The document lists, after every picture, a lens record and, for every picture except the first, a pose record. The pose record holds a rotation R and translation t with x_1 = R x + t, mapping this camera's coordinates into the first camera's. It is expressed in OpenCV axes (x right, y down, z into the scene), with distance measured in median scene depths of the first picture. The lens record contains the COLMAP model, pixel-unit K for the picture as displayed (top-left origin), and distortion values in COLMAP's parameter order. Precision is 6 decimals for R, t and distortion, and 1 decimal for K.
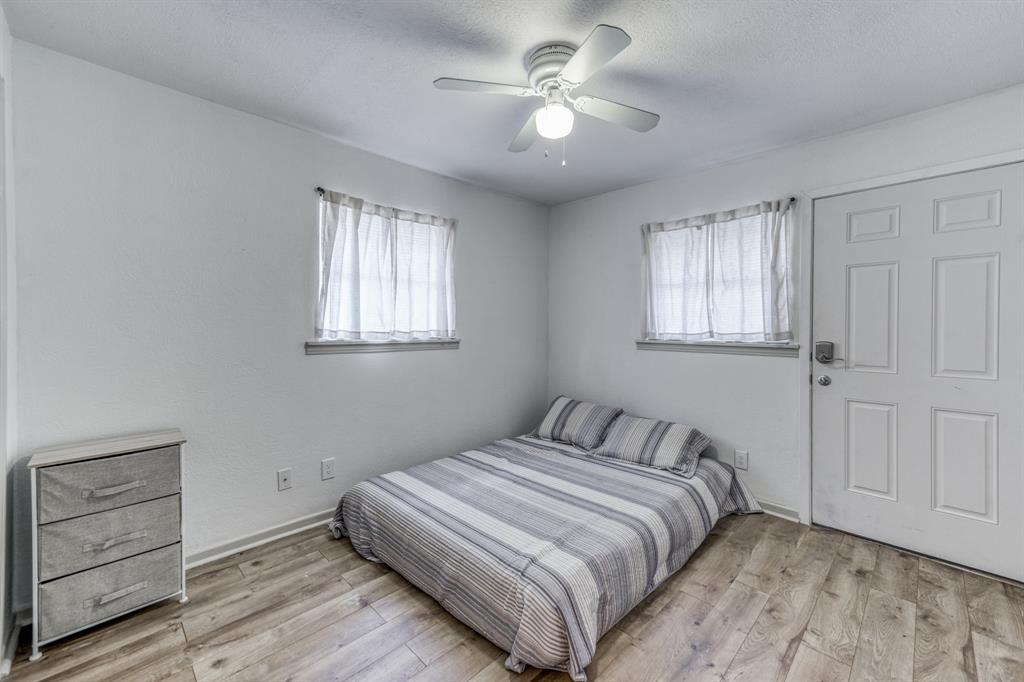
lens RADIAL K [[387.5, 0, 538.7], [0, 387.5, 326.9], [0, 0, 1]] dist [0.010272, 0.000263]
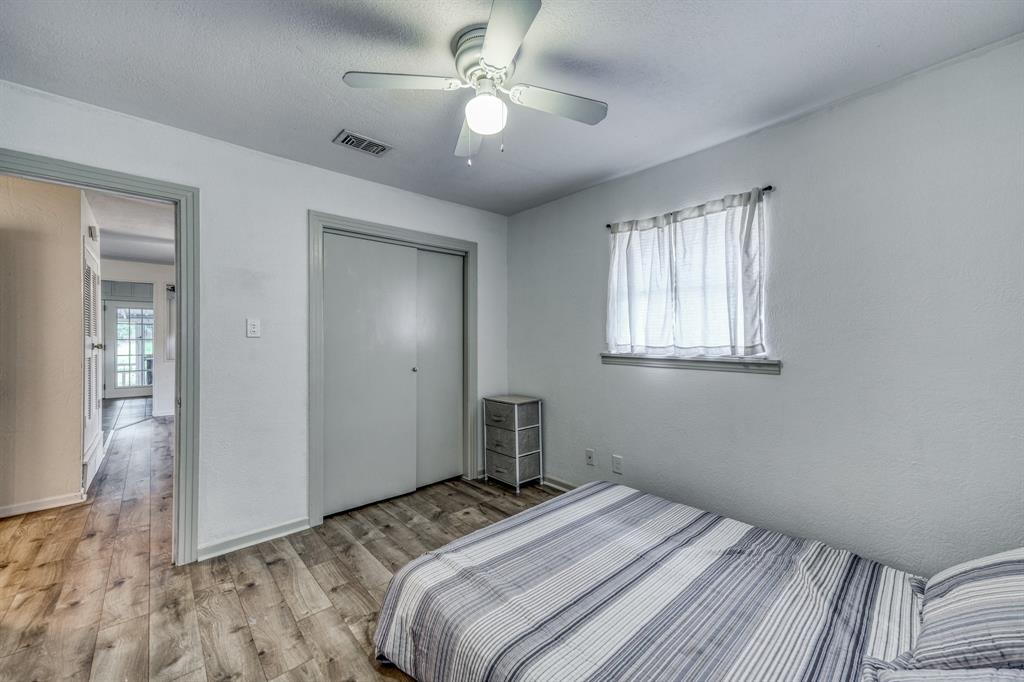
lens RADIAL K [[387.5, 0, 511.8], [0, 387.5, 340.0], [0, 0, 1]] dist [0.010272, 0.000263]
pose [[-0.041560, -0.003447, -0.999130, 0.637624], [-0.007131, 0.999970, -0.003154, 0.002572], [0.999111, 0.006994, -0.041583, 0.753759]]
